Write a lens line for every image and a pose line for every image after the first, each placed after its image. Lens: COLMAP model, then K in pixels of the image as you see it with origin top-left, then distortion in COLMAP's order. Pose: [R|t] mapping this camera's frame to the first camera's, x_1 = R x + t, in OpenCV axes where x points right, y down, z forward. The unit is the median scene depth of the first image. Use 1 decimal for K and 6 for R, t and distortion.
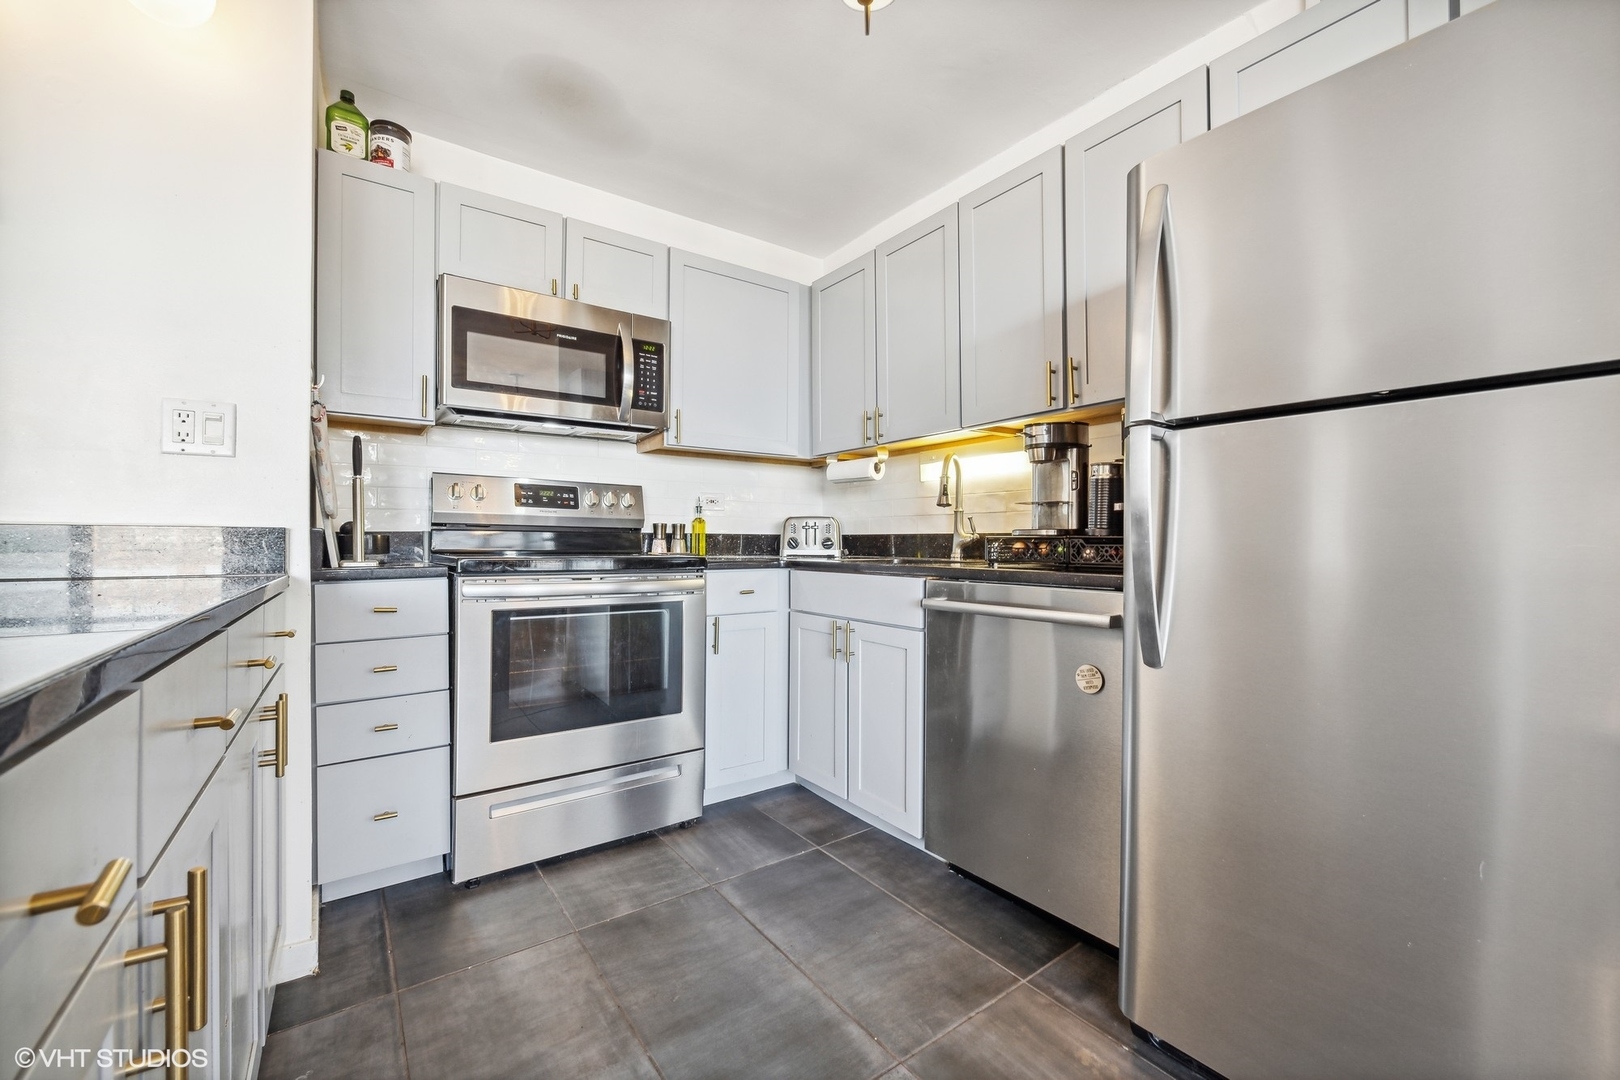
lens RADIAL K [[654.0, 0, 809.3], [0, 654.0, 540.8], [0, 0, 1]] dist [-0.005531, -0.000677]
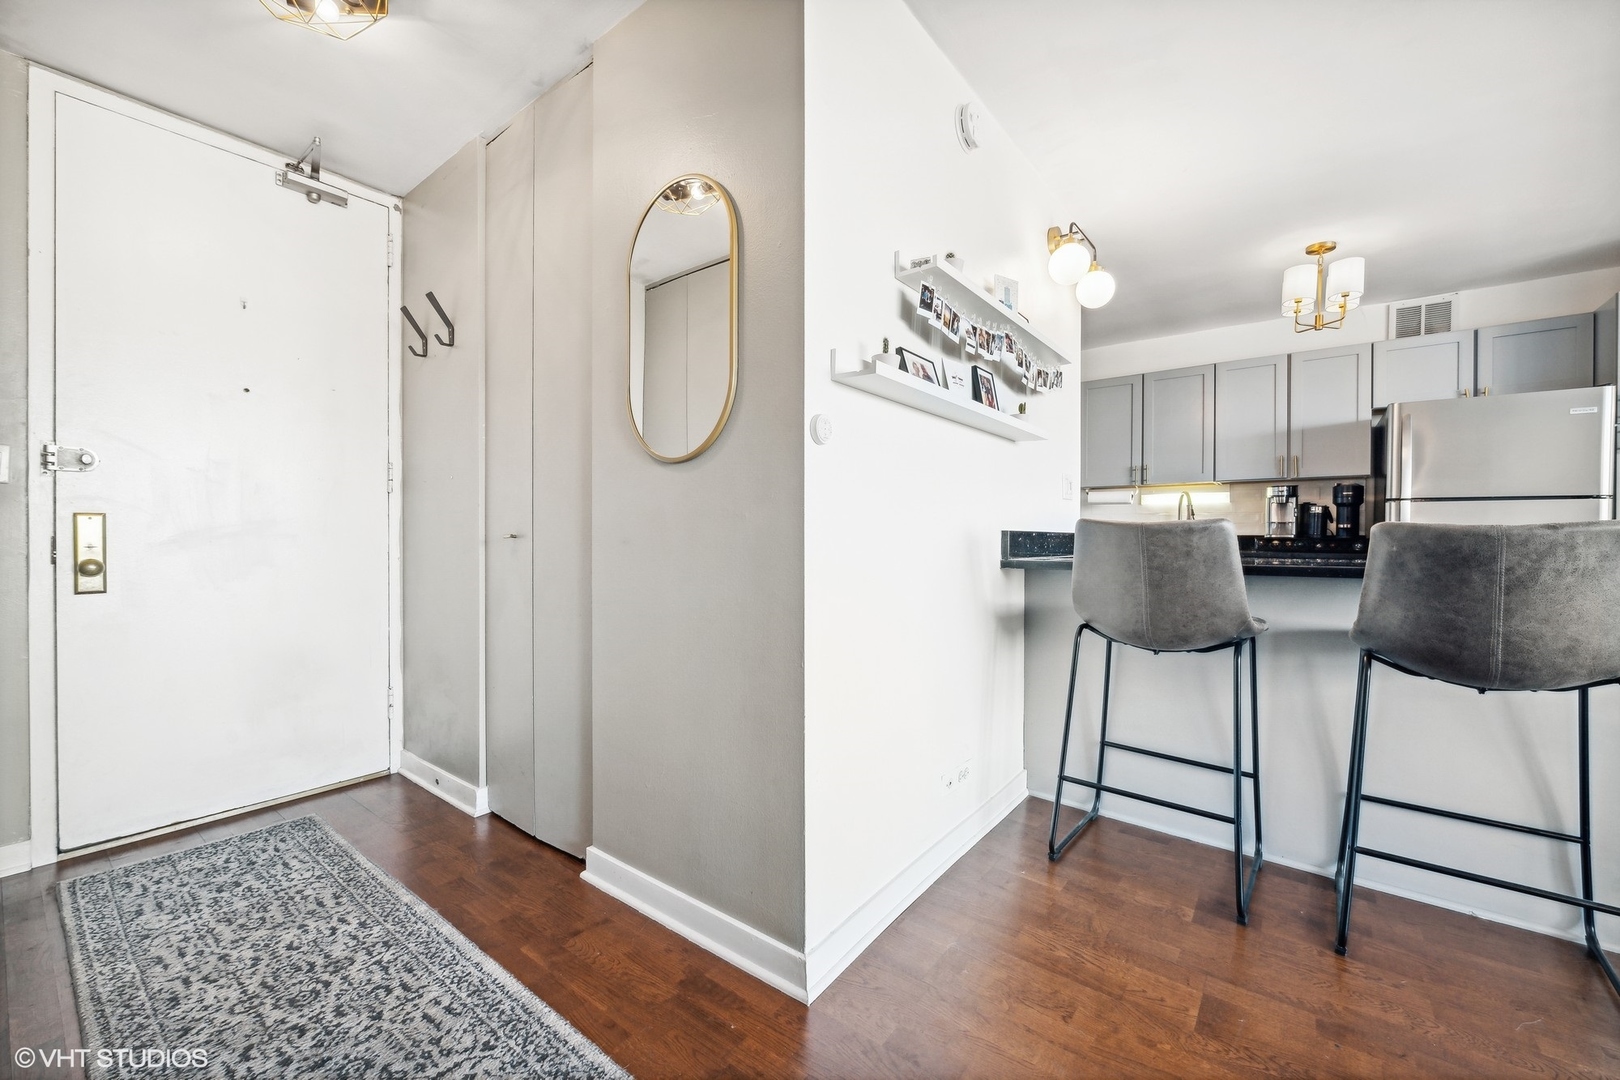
lens RADIAL K [[654.0, 0, 807.1], [0, 654.0, 541.2], [0, 0, 1]] dist [-0.005531, -0.000677]
pose [[0.958137, 0.002789, 0.286295, -1.473985], [-0.005588, 0.999944, 0.008962, -0.005137], [-0.286254, -0.010187, 0.958100, -0.507323]]
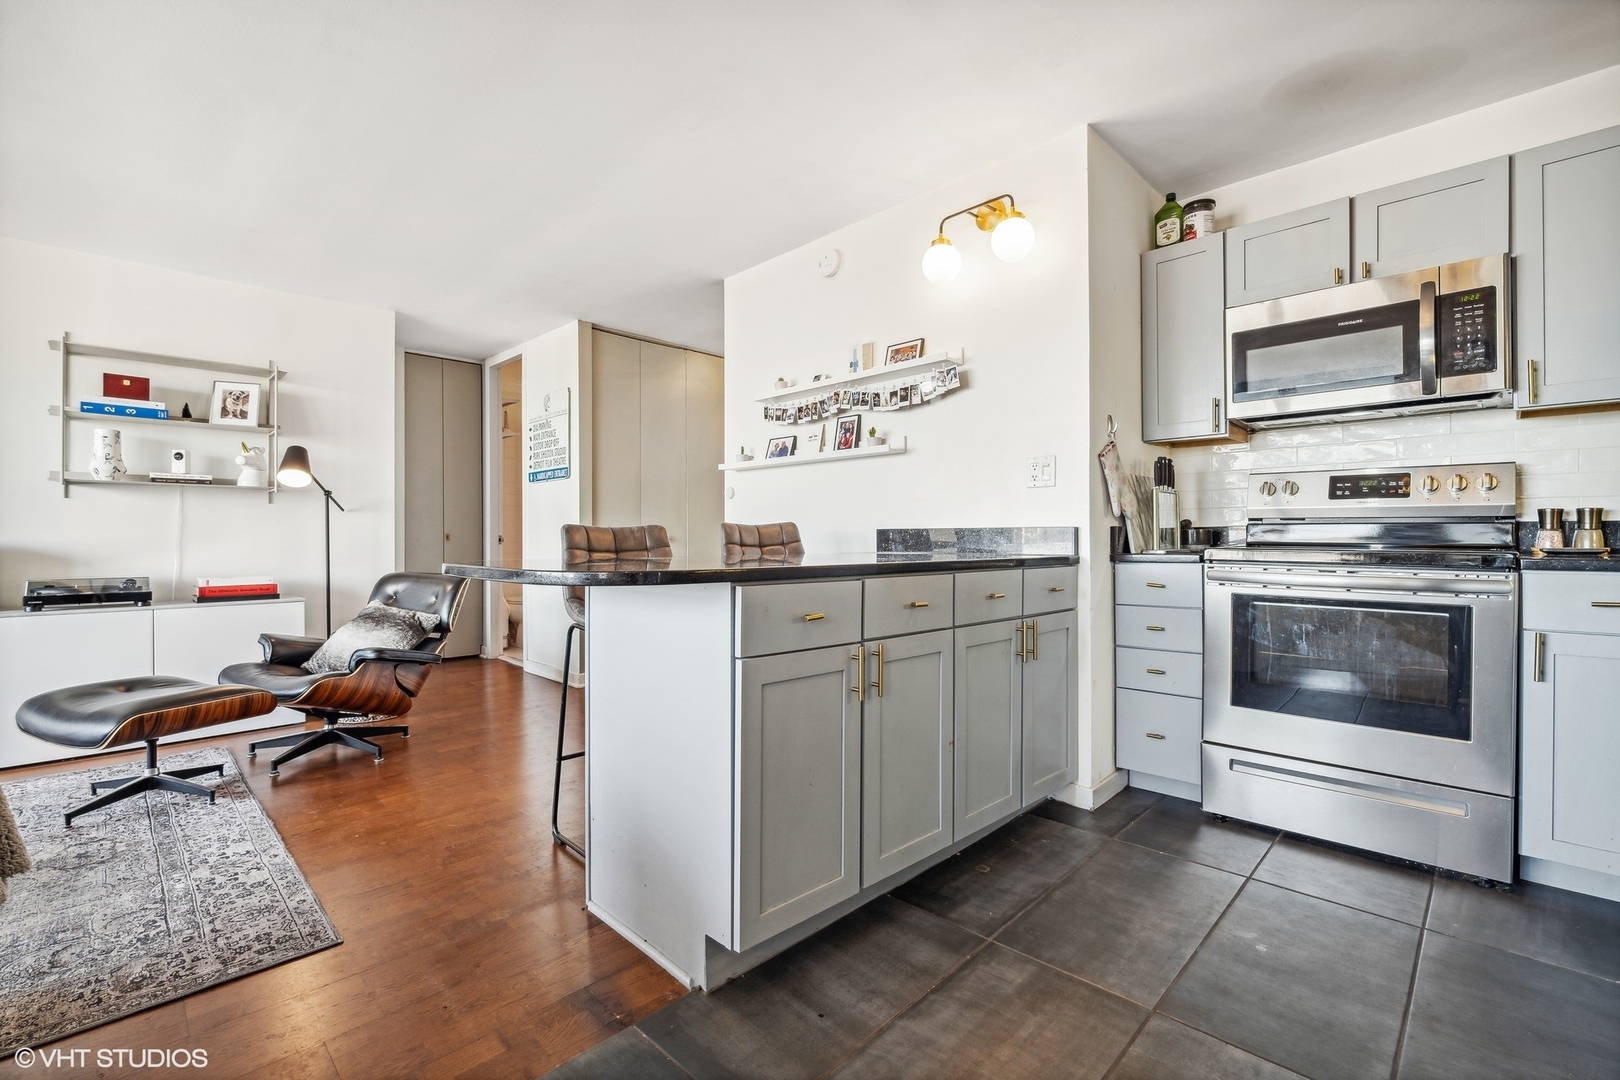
lens RADIAL K [[715.8, 0, 806.3], [0, 715.8, 537.9], [0, 0, 1]] dist [-0.009147, 0.000226]
pose [[0.156366, 0.000119, -0.987699, 0.558146], [0.006453, 0.999979, 0.001142, 0.000705], [0.987678, -0.006553, 0.156361, 0.036598]]
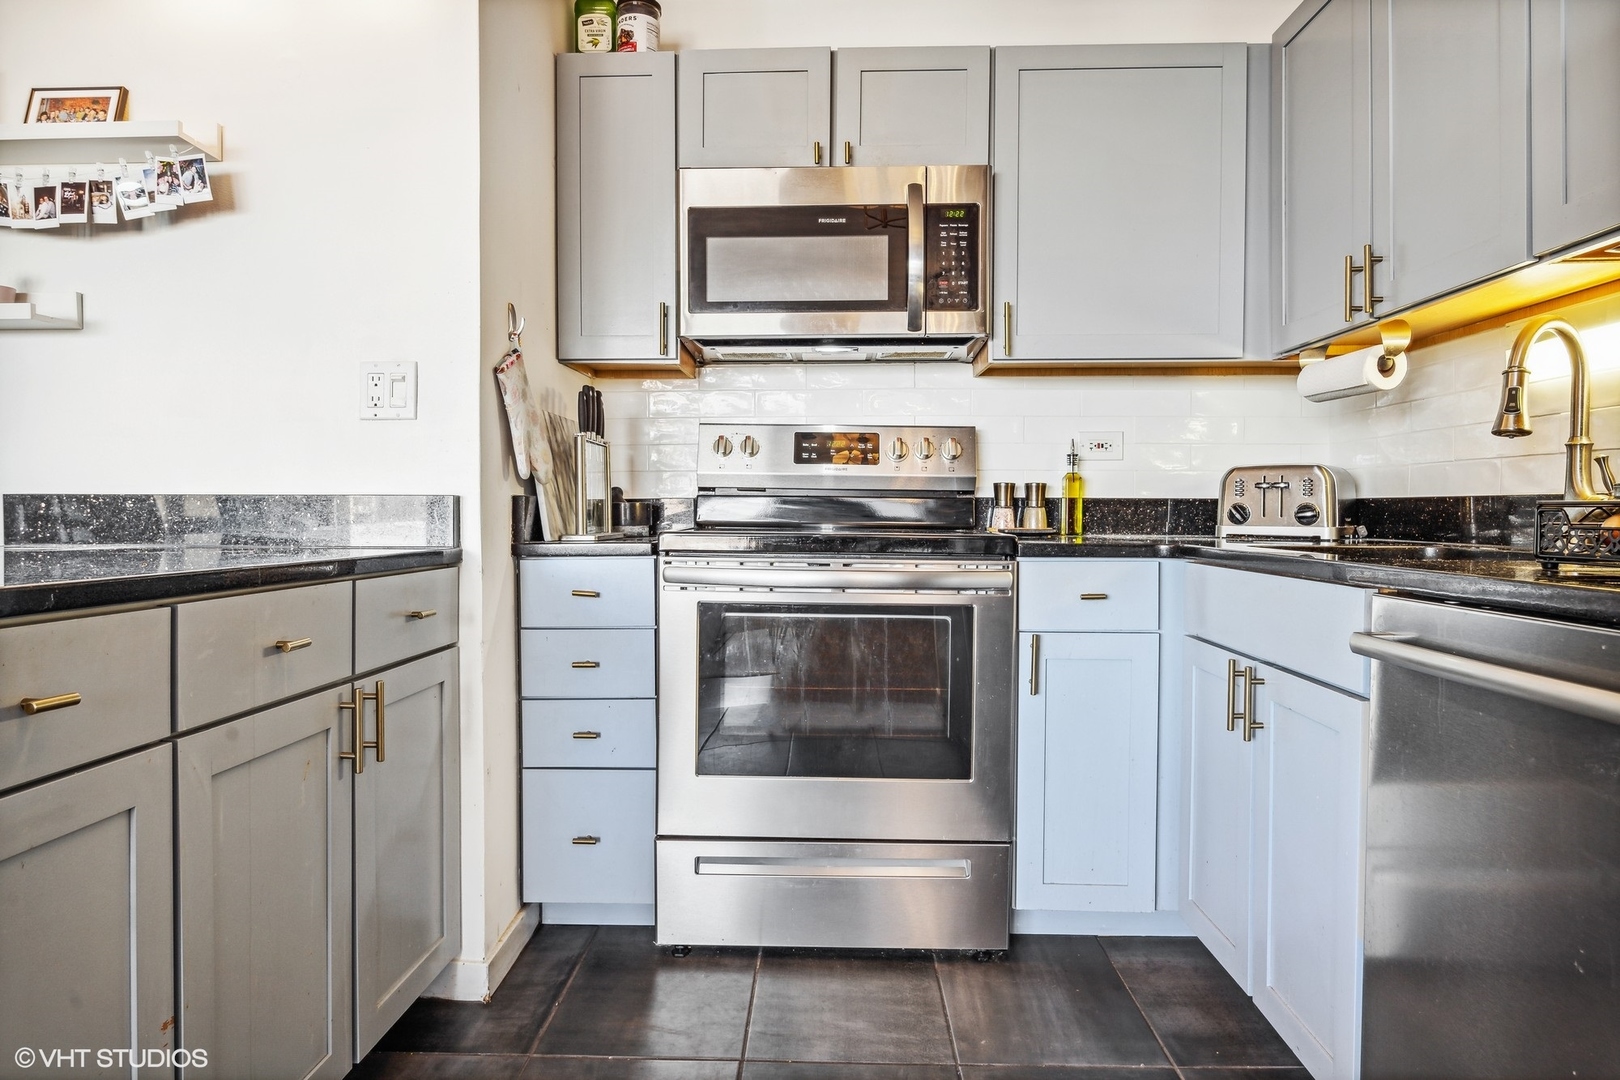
lens RADIAL K [[930.9, 0, 808.1], [0, 930.9, 527.9], [0, 0, 1]] dist [-0.004859, -0.001265]
pose [[0.789420, 0.012679, -0.613723, 0.233914], [0.000054, 0.999785, 0.020724, -0.001354], [0.613854, -0.016393, 0.789249, 0.190878]]
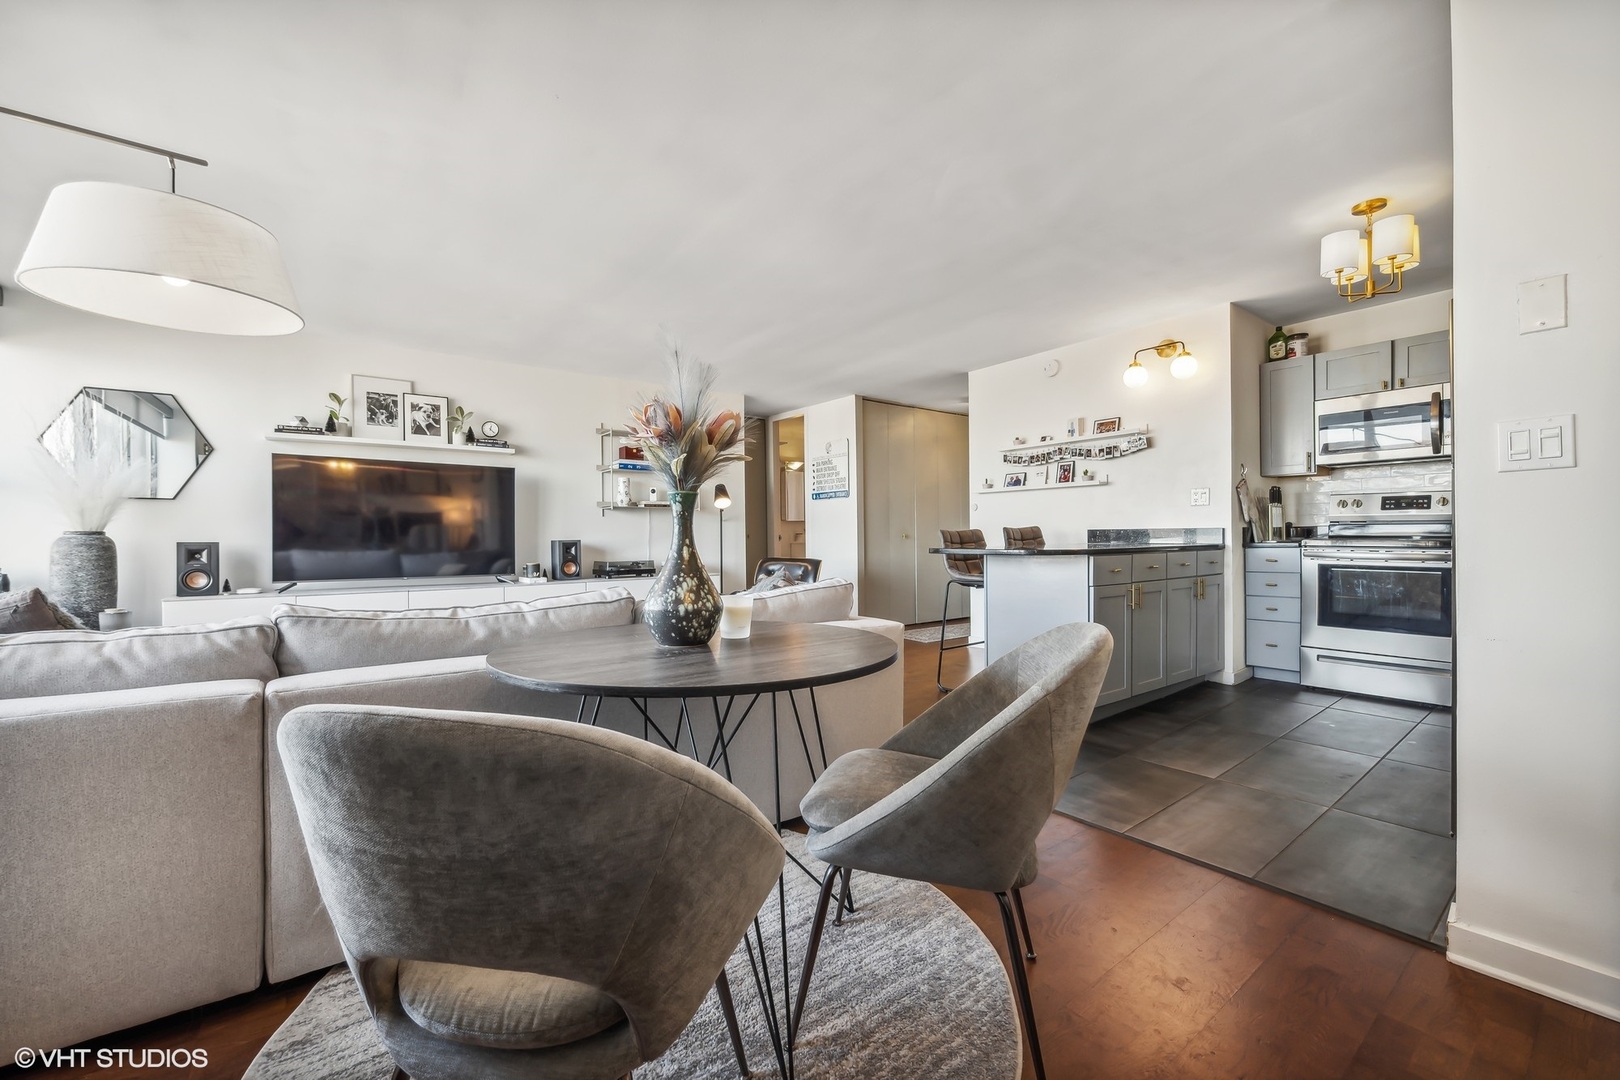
lens RADIAL K [[654.0, 0, 800.6], [0, 654.0, 541.3], [0, 0, 1]] dist [-0.005531, -0.000677]
pose [[0.014100, 0.010665, -0.999844, 1.369534], [0.016100, 0.999811, 0.010892, -0.014885], [0.999771, -0.016251, 0.013926, -0.611584]]
